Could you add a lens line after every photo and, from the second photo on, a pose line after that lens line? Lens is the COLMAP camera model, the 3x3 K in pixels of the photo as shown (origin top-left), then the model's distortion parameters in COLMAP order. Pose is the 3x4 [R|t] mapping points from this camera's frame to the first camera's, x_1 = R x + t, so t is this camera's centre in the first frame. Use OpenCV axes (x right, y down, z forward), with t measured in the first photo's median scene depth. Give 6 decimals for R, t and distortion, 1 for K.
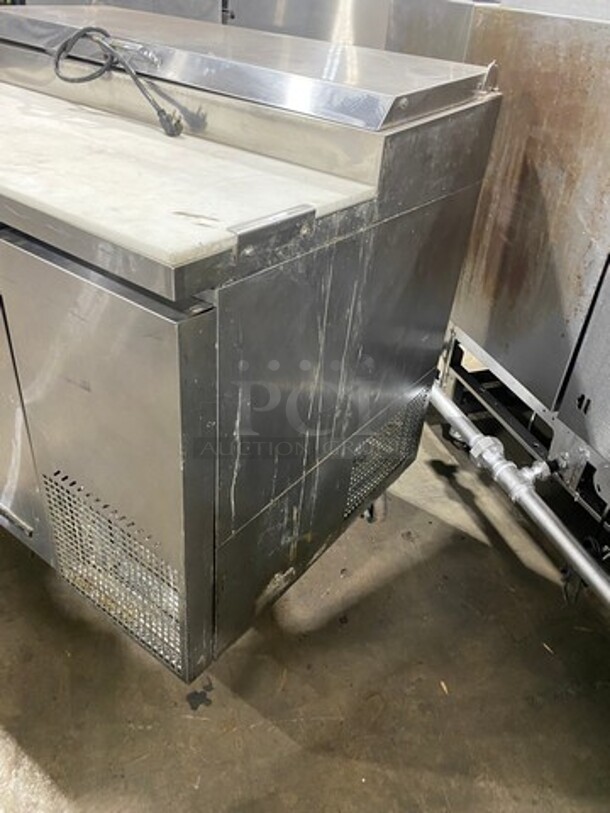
lens RADIAL K [[624.4, 0, 305.0], [0, 624.4, 406.5], [0, 0, 1]] dist [0.007180, -0.004666]
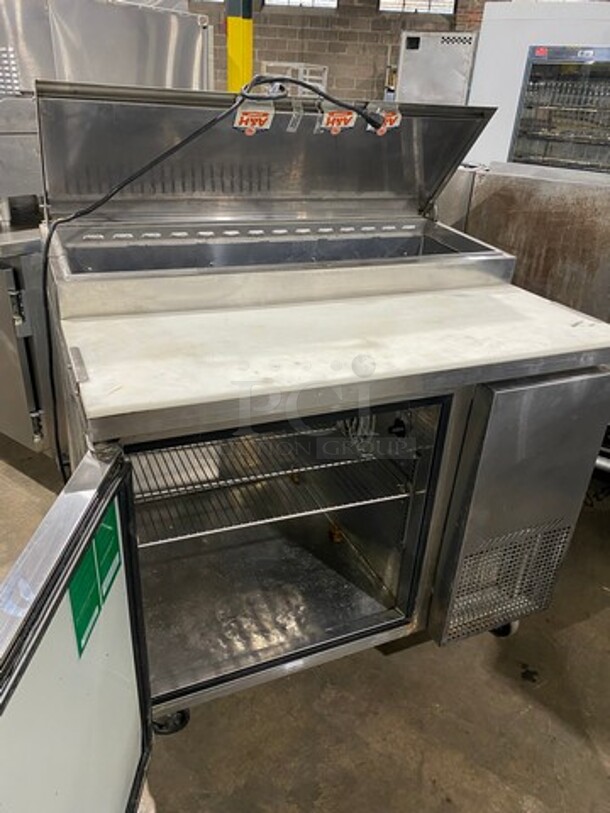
lens RADIAL K [[624.4, 0, 305.0], [0, 624.4, 406.5], [0, 0, 1]] dist [0.007180, -0.004666]
pose [[0.481886, -0.434689, 0.760810, -1.332593], [0.491150, 0.853047, 0.176301, -0.530458], [-0.725643, 0.288715, 0.624569, 0.346311]]
